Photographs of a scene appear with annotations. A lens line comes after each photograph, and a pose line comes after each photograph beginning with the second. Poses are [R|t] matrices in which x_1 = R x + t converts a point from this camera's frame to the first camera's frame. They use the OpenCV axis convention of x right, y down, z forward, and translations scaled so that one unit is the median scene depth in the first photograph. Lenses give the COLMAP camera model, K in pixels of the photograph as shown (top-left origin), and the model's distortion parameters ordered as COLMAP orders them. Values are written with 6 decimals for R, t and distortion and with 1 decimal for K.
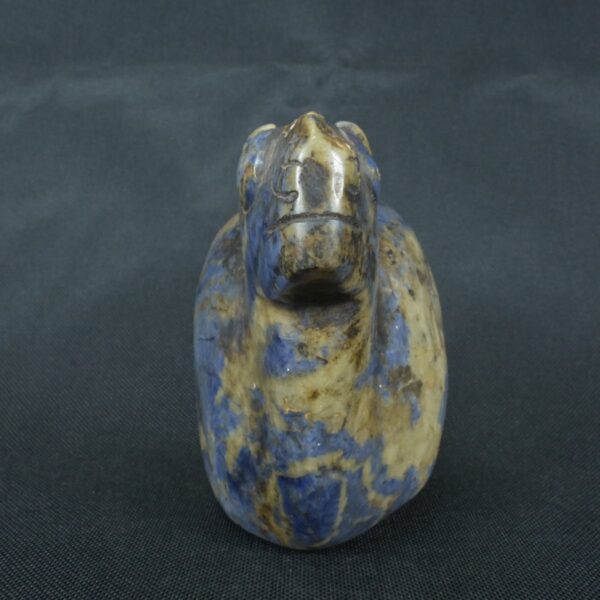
lens RADIAL K [[701.7, 0, 300.0], [0, 701.7, 300.0], [0, 0, 1]] dist [0.001129, 0.001801]
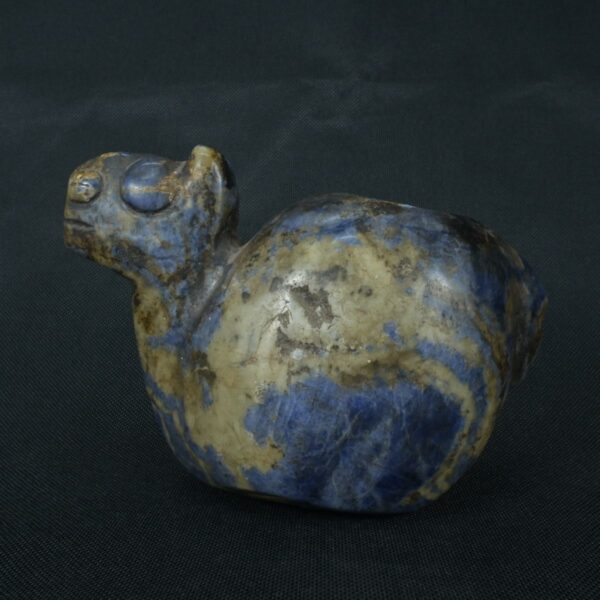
lens RADIAL K [[701.7, 0, 300.0], [0, 701.7, 300.0], [0, 0, 1]] dist [0.001129, 0.001801]
pose [[-0.018815, 0.134892, -0.990682, 1.294554], [-0.129005, 0.982247, 0.136194, -0.169757], [0.991465, 0.130366, -0.001079, 1.170775]]
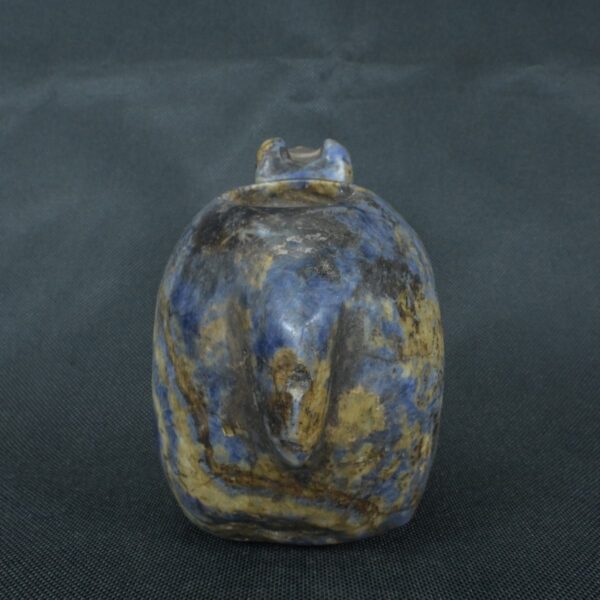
lens RADIAL K [[701.7, 0, 300.0], [0, 701.7, 300.0], [0, 0, 1]] dist [0.001129, 0.001801]
pose [[-0.999531, 0.016244, -0.025954, 0.056075], [0.008189, 0.958615, 0.284587, -0.331104], [0.029502, 0.284241, -0.958299, 2.338275]]
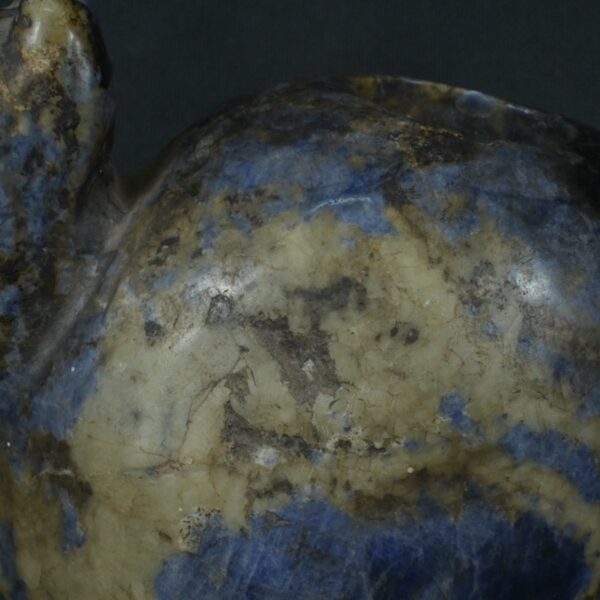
lens RADIAL K [[1943.6, 0, 300.0], [0, 1943.6, 300.0], [0, 0, 1]] dist [0.018235, 0.229306]
pose [[0.092185, 0.292402, -0.951842, 1.617991], [-0.146670, 0.949473, 0.277470, -0.469665], [0.984881, 0.114028, 0.130414, 0.994303]]
